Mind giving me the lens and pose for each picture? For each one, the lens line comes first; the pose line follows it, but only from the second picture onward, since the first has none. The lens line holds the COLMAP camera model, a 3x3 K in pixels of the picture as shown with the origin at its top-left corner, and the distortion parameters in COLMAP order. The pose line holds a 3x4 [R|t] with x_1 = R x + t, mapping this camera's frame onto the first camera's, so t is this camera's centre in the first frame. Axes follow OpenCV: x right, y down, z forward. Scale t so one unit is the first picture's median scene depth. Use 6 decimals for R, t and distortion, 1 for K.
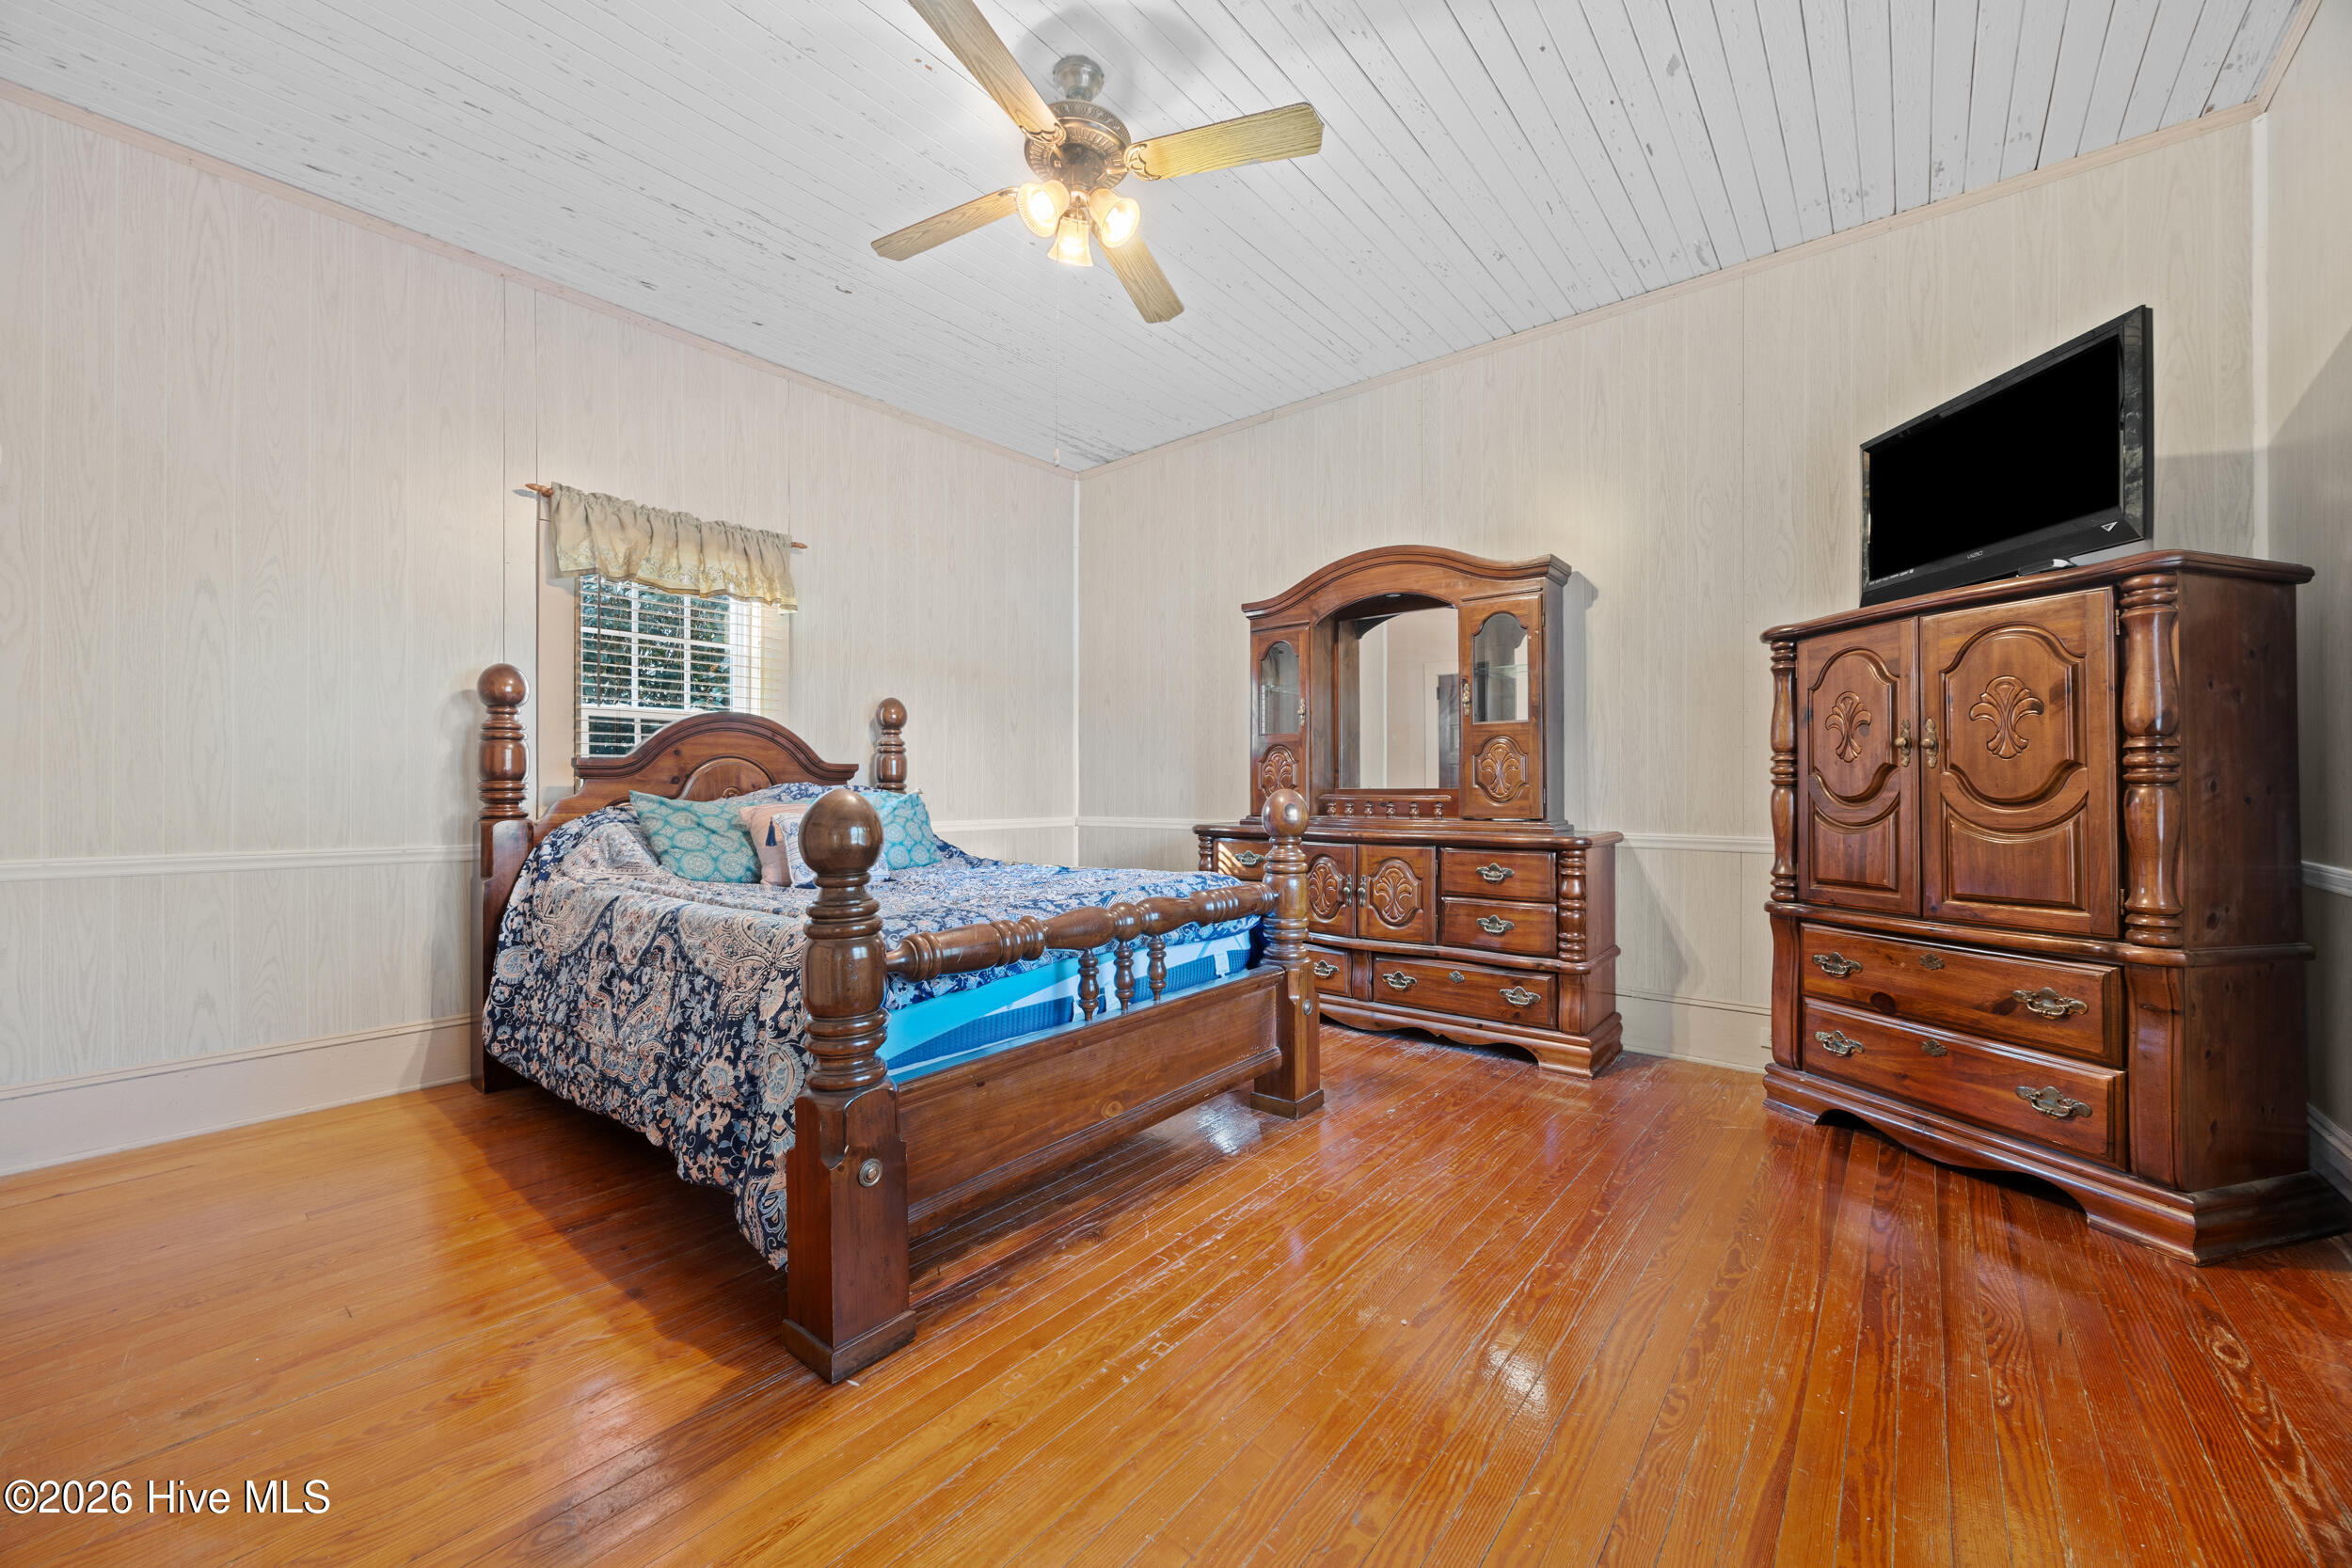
lens RADIAL K [[900.4, 0, 1175.4], [0, 900.4, 777.4], [0, 0, 1]] dist [-0.002603, 0.000147]
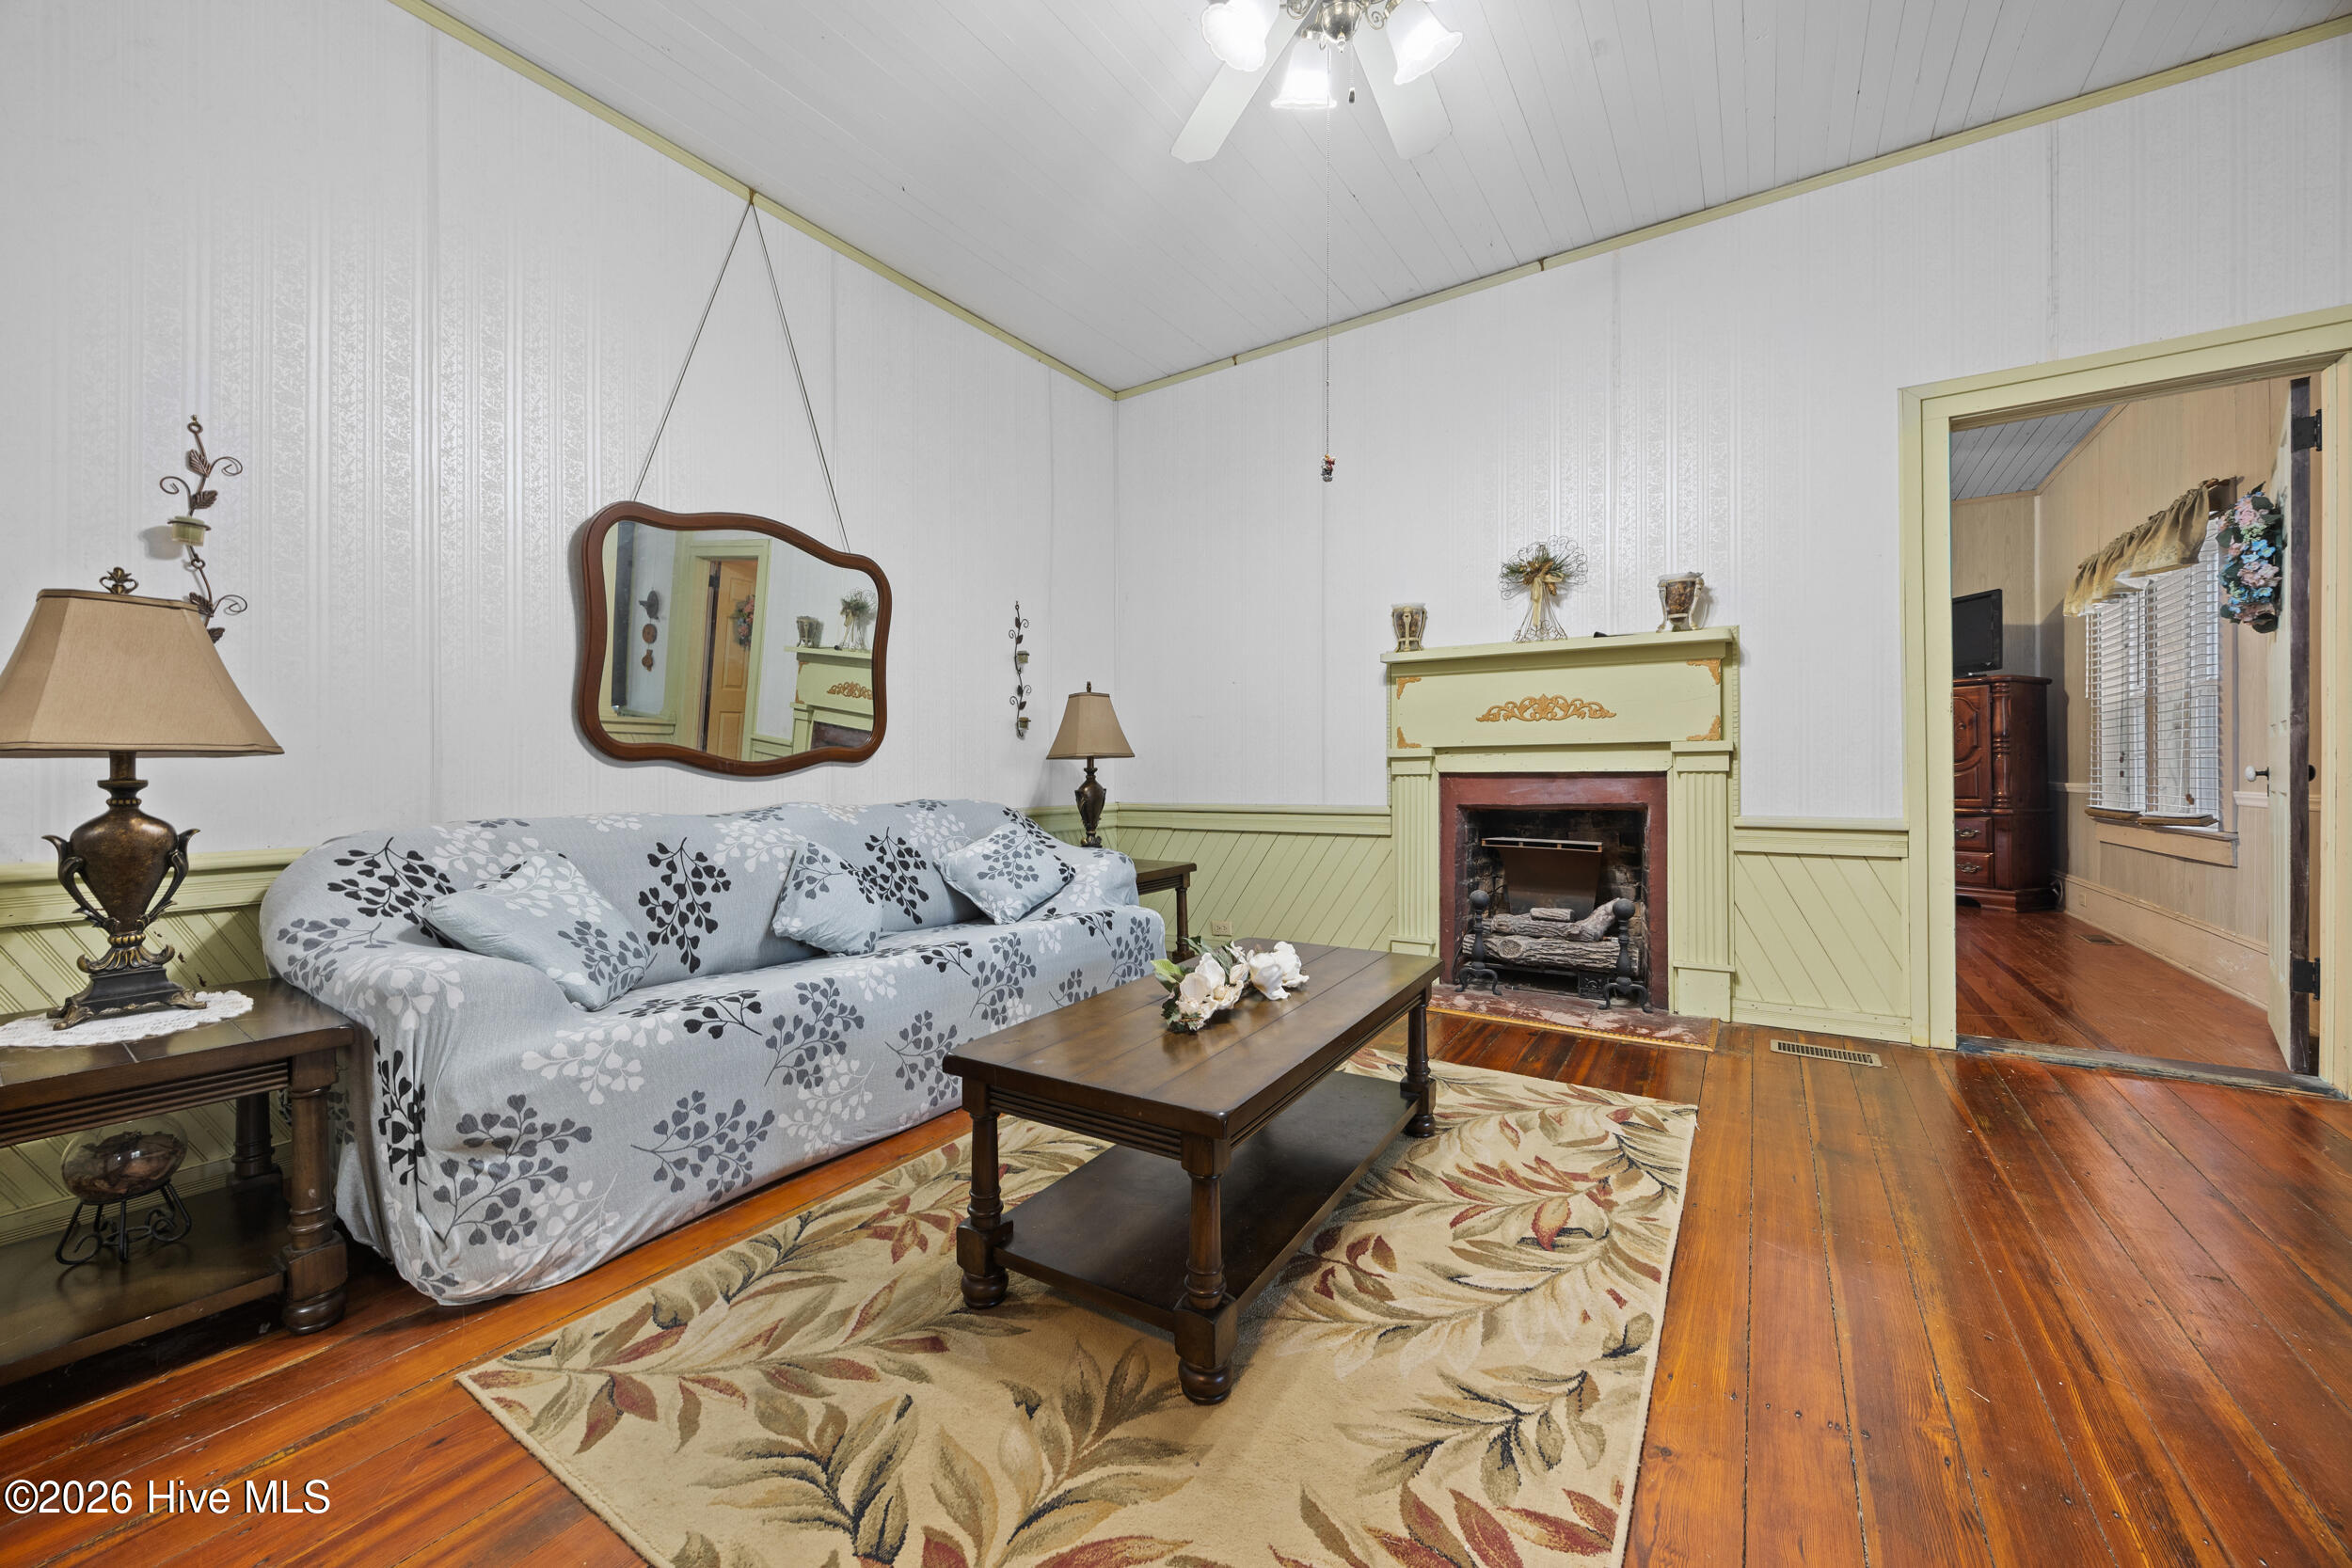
lens RADIAL K [[900.4, 0, 1159.1], [0, 900.4, 777.6], [0, 0, 1]] dist [-0.002603, 0.000147]
pose [[0.995848, -0.008311, 0.090651, -1.876181], [0.007798, 0.999952, 0.006004, 0.046799], [-0.090696, -0.005272, 0.995865, -1.634255]]
